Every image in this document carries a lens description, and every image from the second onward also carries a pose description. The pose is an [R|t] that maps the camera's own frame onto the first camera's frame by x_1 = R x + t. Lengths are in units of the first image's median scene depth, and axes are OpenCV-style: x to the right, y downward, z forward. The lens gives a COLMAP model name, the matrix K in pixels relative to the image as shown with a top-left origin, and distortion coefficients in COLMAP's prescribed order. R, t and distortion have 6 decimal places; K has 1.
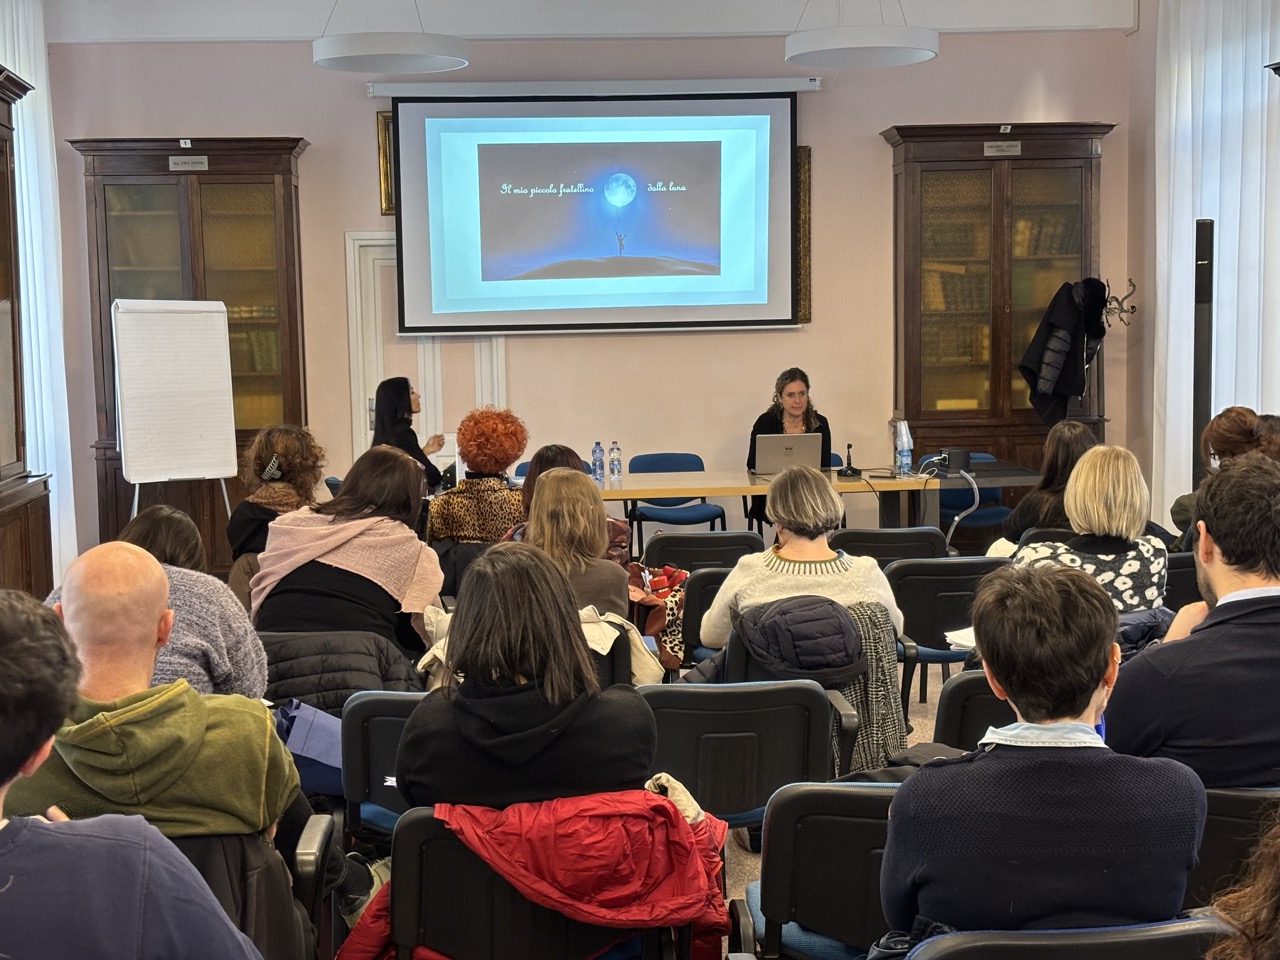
lens RADIAL K [[1918.9, 0, 637.9], [0, 1918.9, 488.4], [0, 0, 1]] dist [0.119678, 0.000000]
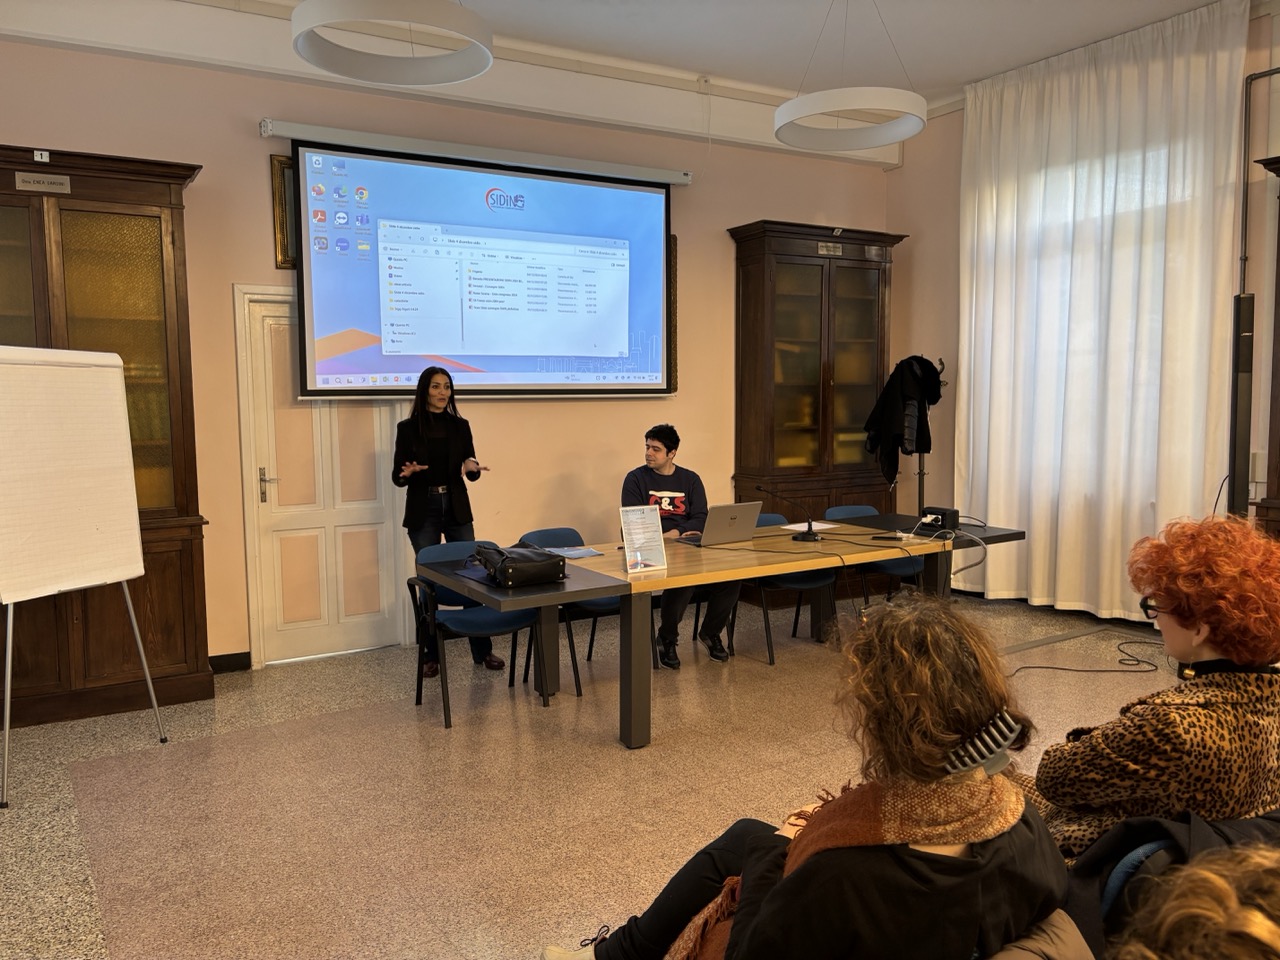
lens RADIAL K [[968.3, 0, 640.0], [0, 968.3, 477.8], [0, 0, 1]] dist [0.073141, -0.058195]
pose [[0.897015, -0.027106, 0.441169, -0.189729], [0.026978, 0.999614, 0.006565, -0.040807], [-0.441177, 0.006013, 0.897400, 0.512263]]
